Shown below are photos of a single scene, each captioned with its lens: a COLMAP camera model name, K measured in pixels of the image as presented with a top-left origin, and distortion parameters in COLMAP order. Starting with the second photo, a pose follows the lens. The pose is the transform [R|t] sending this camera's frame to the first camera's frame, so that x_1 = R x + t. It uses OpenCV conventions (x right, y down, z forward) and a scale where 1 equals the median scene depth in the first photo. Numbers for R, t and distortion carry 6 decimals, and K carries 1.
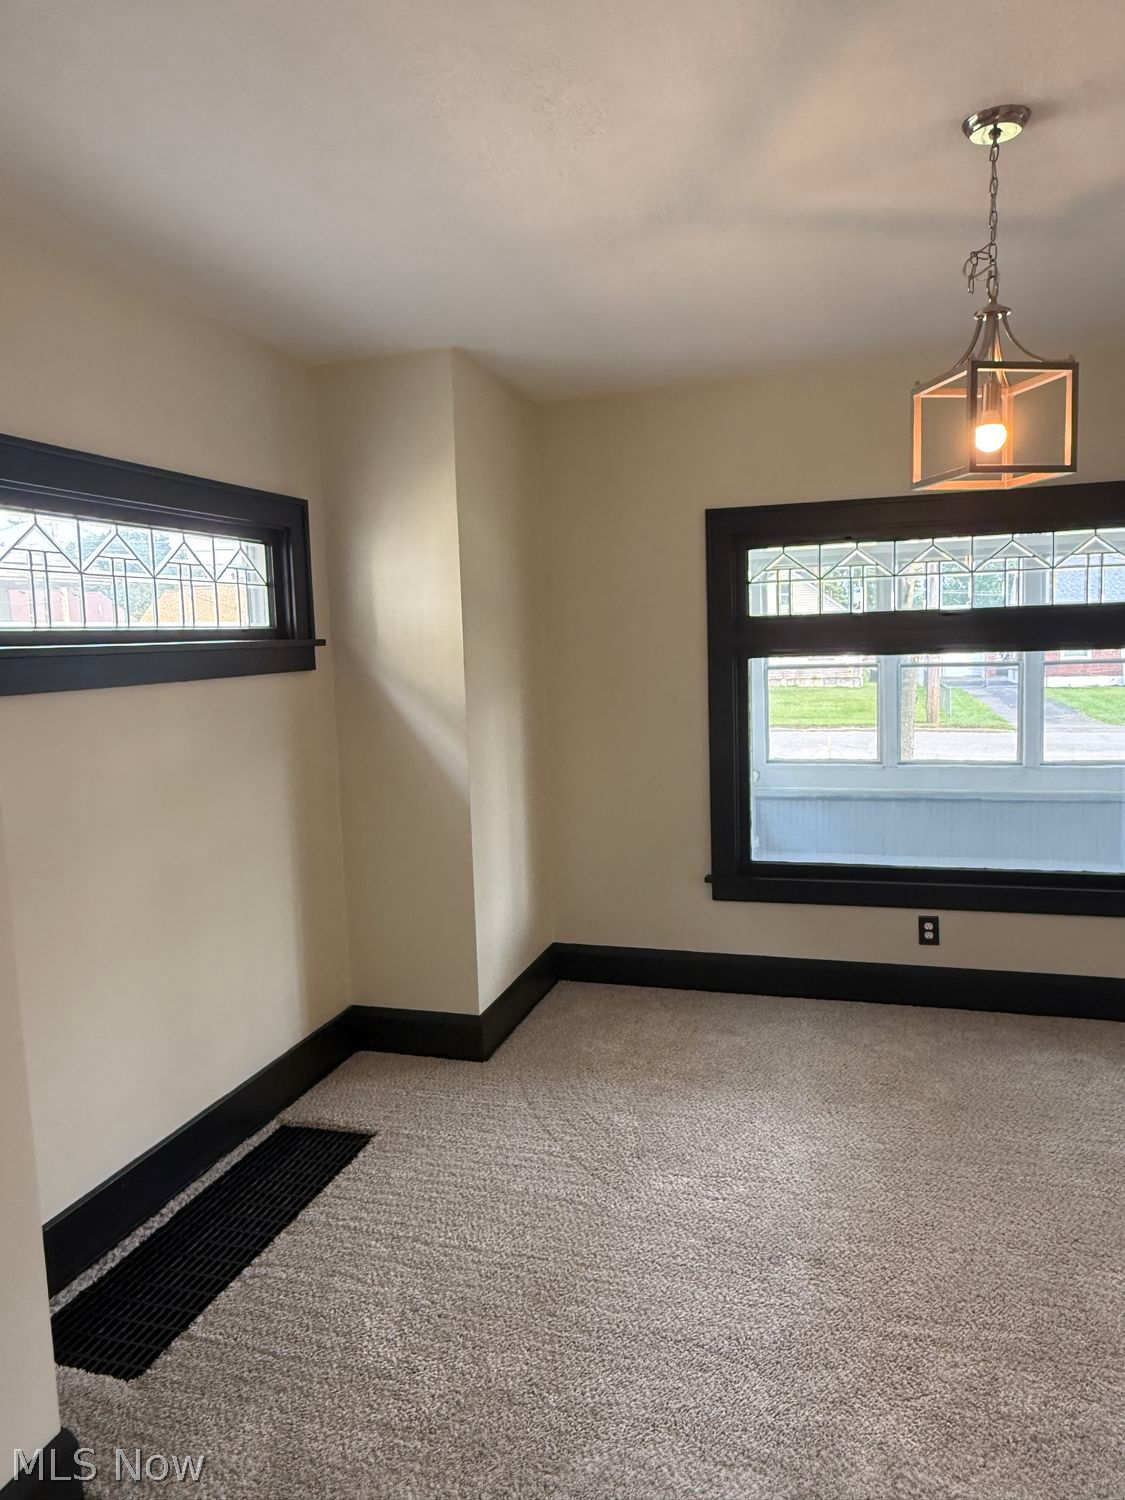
lens RADIAL K [[1020.5, 0, 562.3], [0, 1020.5, 752.7], [0, 0, 1]] dist [-0.007282, 0.004677]
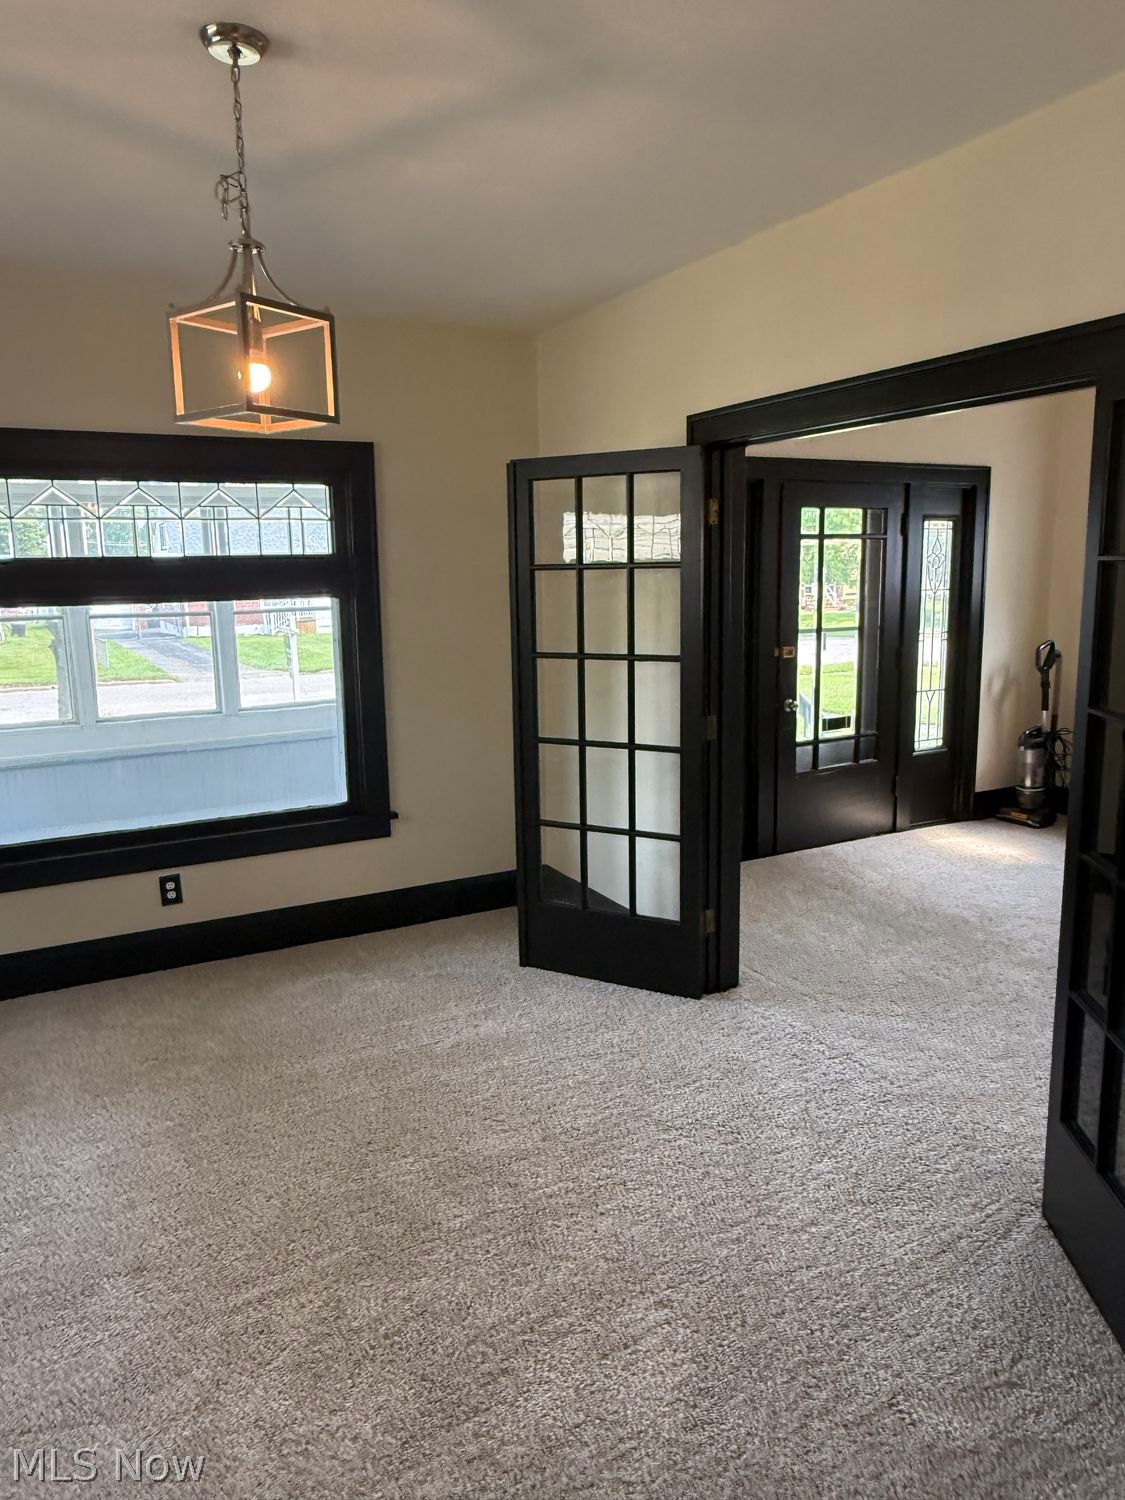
lens RADIAL K [[1020.5, 0, 561.1], [0, 1020.5, 745.9], [0, 0, 1]] dist [-0.007282, 0.004677]
pose [[0.707890, -0.103126, 0.698754, -0.081858], [0.074892, 0.994666, 0.070927, -0.006132], [-0.702341, 0.002122, 0.711837, 0.094910]]
